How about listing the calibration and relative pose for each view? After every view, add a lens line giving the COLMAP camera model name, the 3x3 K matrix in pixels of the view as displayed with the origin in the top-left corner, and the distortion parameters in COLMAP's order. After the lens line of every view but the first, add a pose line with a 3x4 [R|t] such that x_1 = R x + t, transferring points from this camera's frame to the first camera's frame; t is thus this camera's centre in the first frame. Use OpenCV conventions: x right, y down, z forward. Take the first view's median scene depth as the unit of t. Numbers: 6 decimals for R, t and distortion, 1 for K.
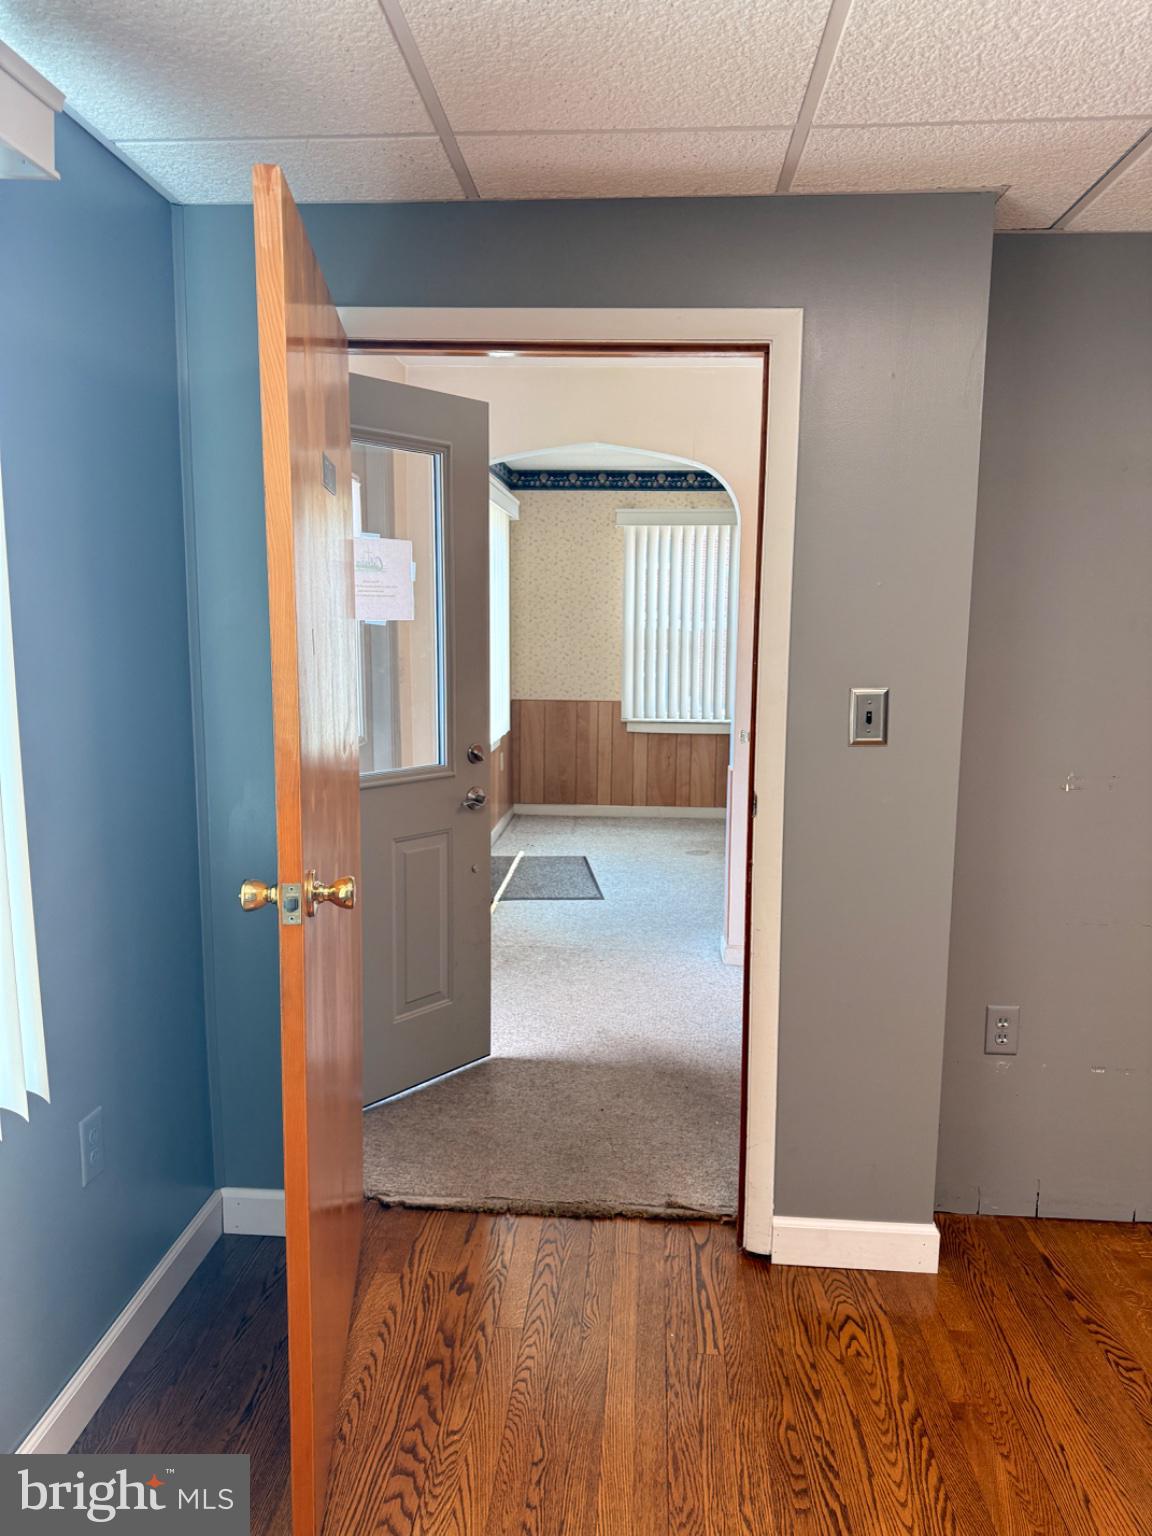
lens RADIAL K [[1088.1, 0, 577.5], [0, 1088.1, 776.5], [0, 0, 1]] dist [0.054548, -0.042134]
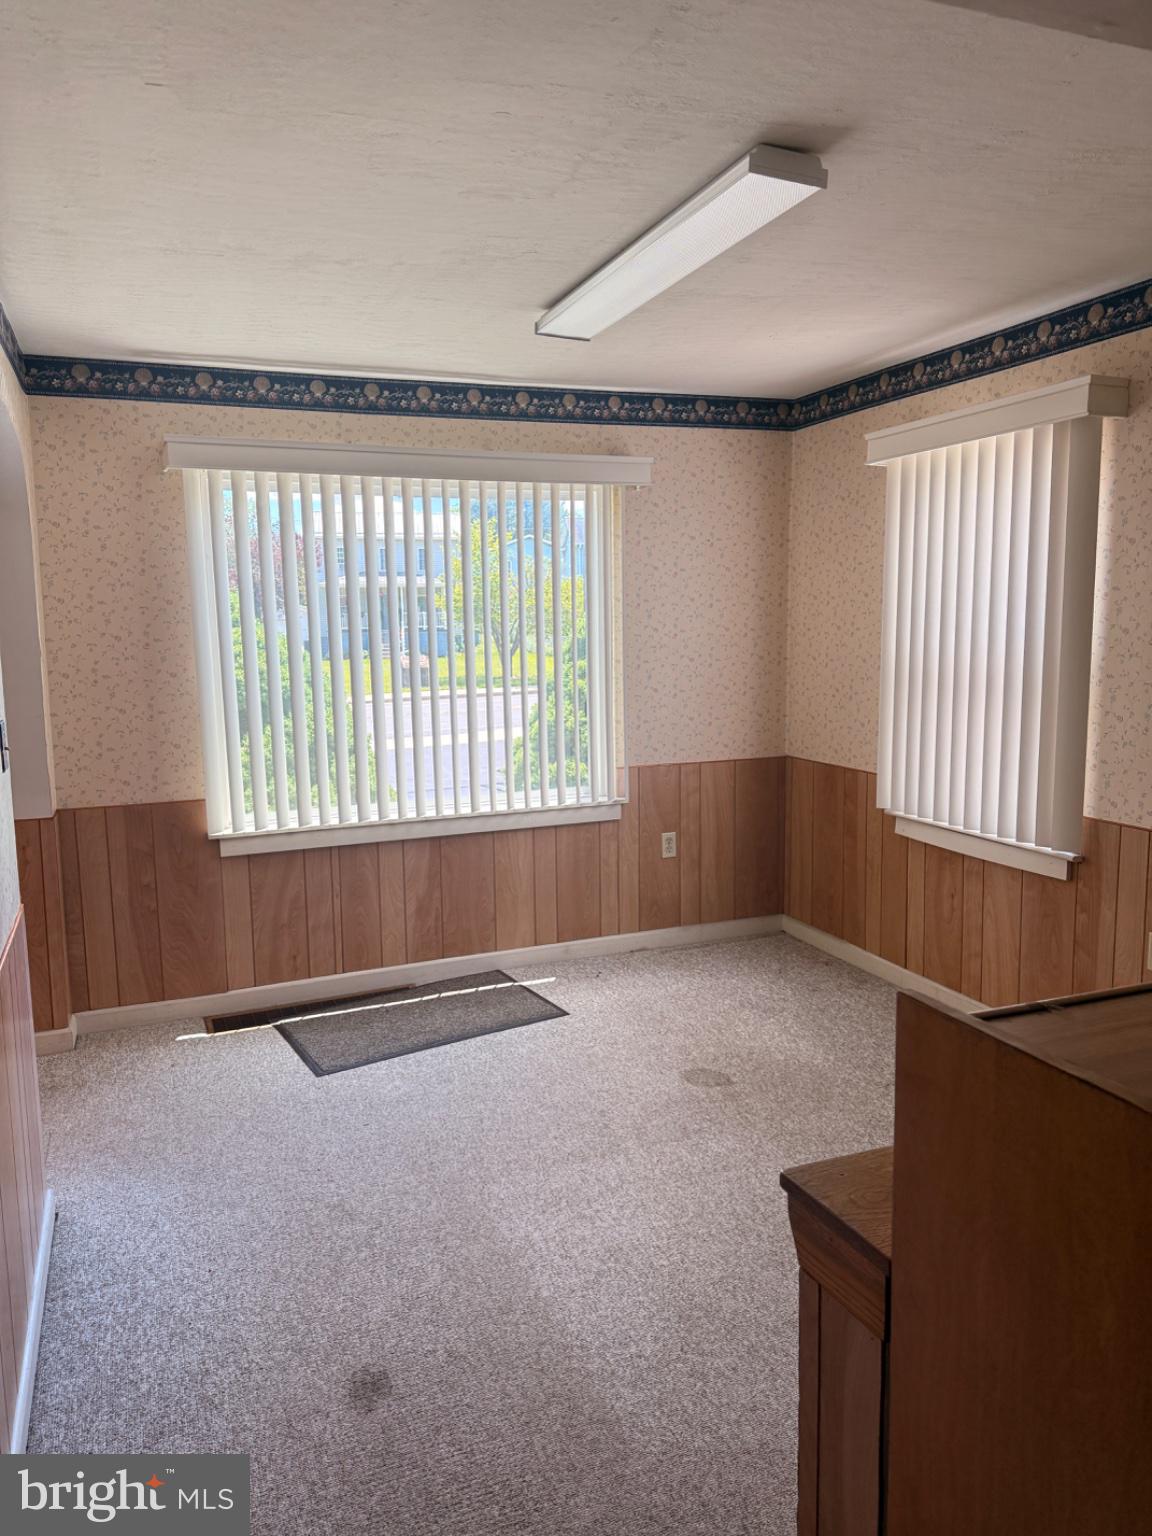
lens RADIAL K [[1088.1, 0, 579.9], [0, 1088.1, 752.0], [0, 0, 1]] dist [0.054548, -0.042134]
pose [[0.438816, 0.097158, -0.893309, 0.482029], [-0.120414, 0.991529, 0.048690, -0.092539], [0.890472, 0.086201, 0.446798, 0.624763]]
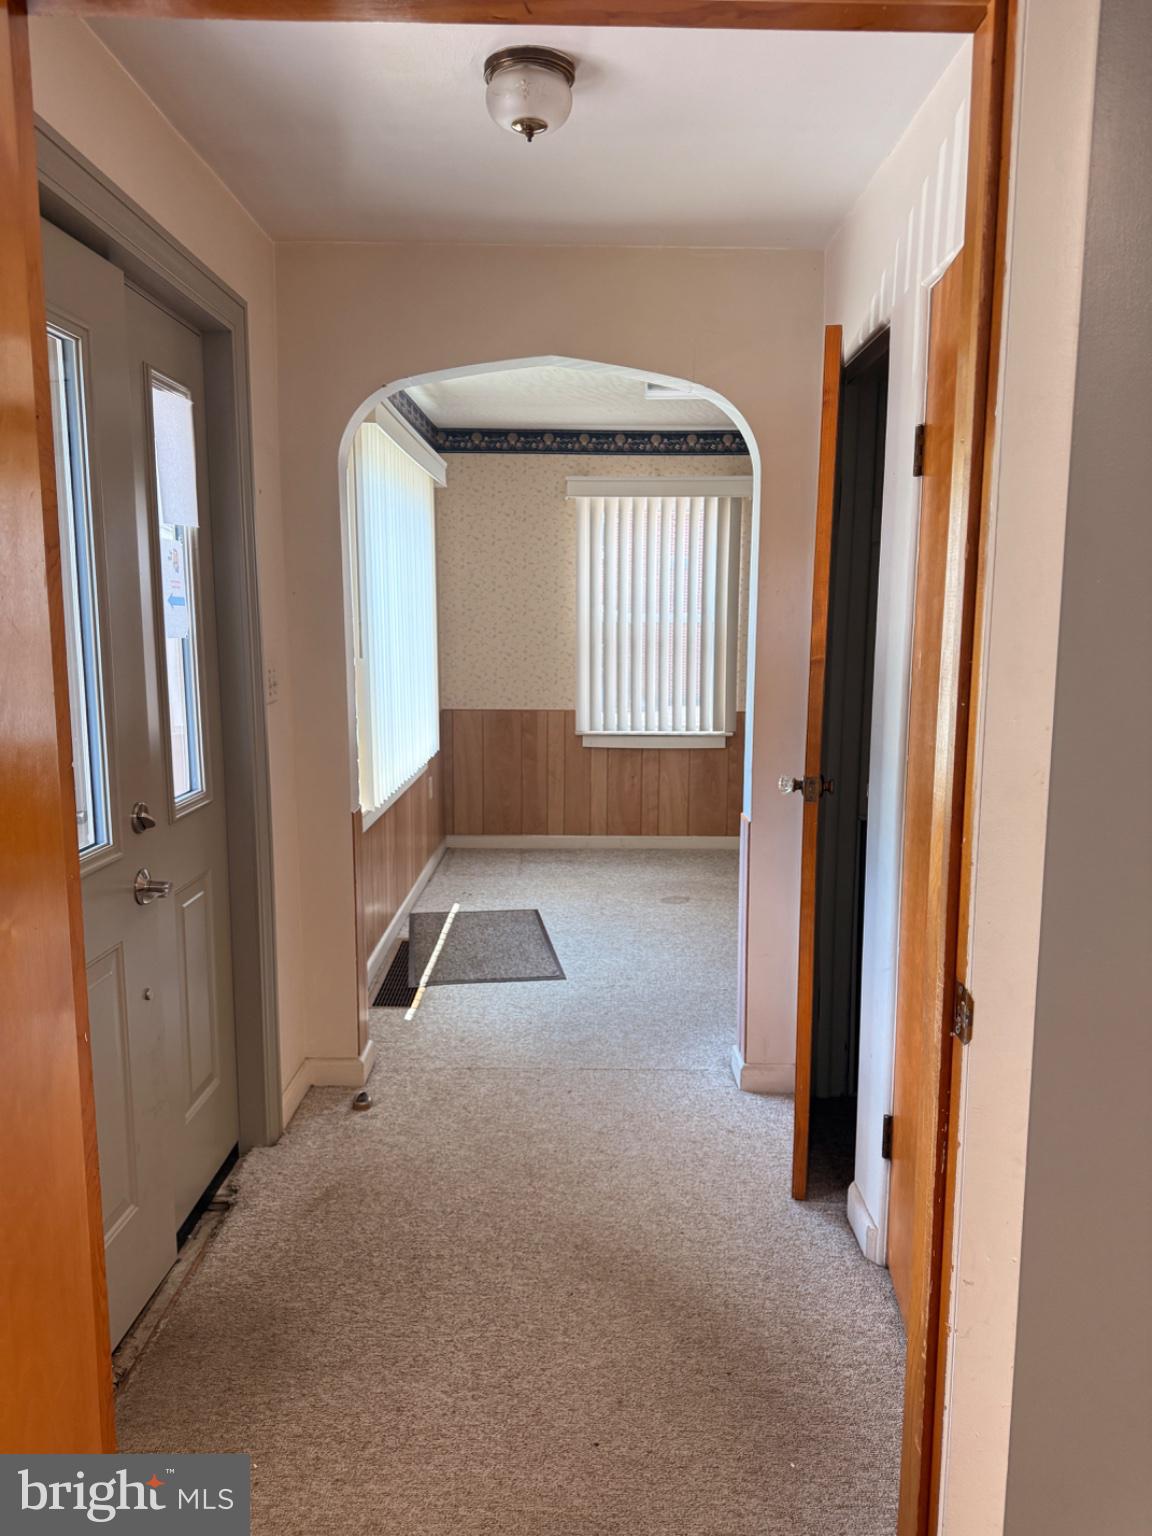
lens RADIAL K [[1088.1, 0, 584.8], [0, 1088.1, 773.1], [0, 0, 1]] dist [0.054548, -0.042134]
pose [[0.997766, -0.014853, 0.065127, -0.007275], [0.014598, 0.999884, 0.004381, -0.025610], [-0.065185, -0.003421, 0.997867, 0.178246]]
